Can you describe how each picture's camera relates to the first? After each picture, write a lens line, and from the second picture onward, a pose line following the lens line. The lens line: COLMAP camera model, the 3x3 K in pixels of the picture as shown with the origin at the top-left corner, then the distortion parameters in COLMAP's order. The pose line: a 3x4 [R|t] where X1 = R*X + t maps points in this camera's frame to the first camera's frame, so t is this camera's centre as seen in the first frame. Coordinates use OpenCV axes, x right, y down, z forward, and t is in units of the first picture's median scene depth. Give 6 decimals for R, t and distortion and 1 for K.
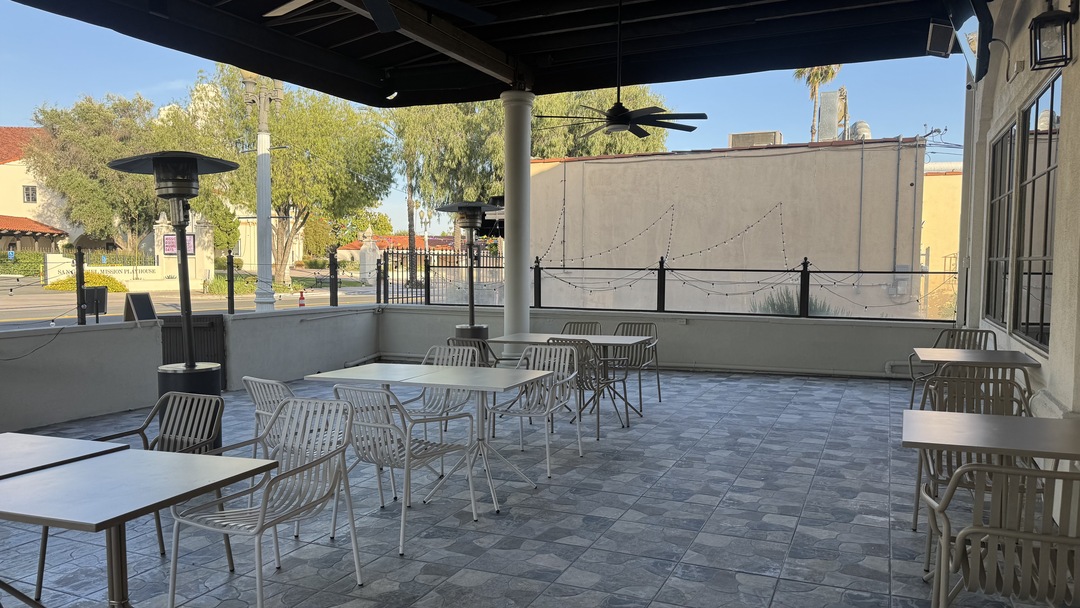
lens RADIAL K [[767.1, 0, 541.1], [0, 767.1, 307.7], [0, 0, 1]] dist [-0.008478, -0.004200]
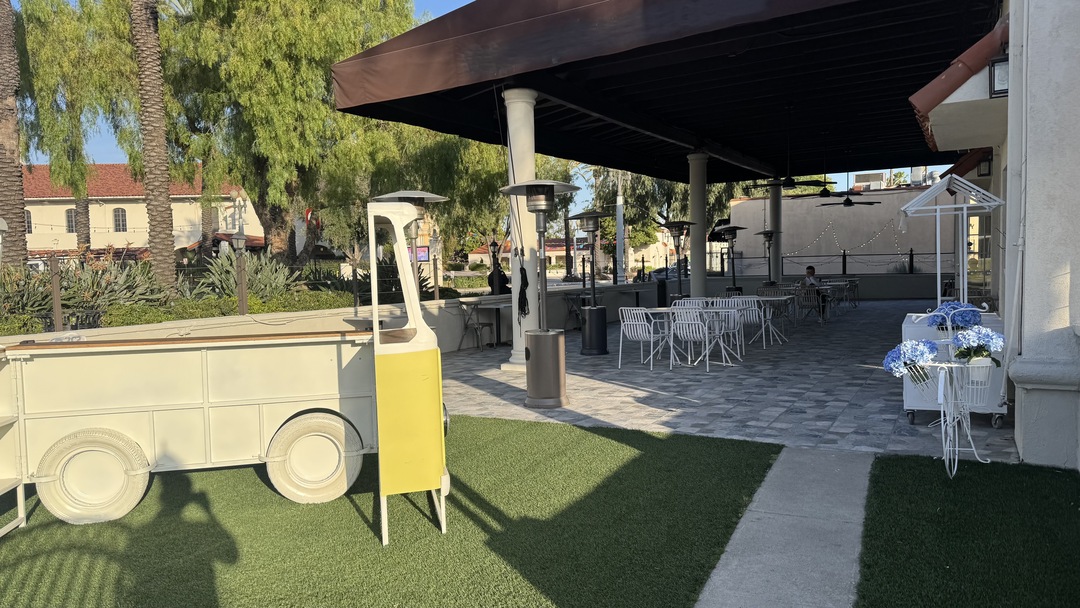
lens RADIAL K [[767.1, 0, 539.9], [0, 767.1, 304.1], [0, 0, 1]] dist [-0.008478, -0.004200]
pose [[0.995182, -0.030551, -0.093165, -0.373301], [0.030232, 0.999531, -0.004838, 0.053725], [0.093269, 0.001998, 0.995639, -0.932225]]
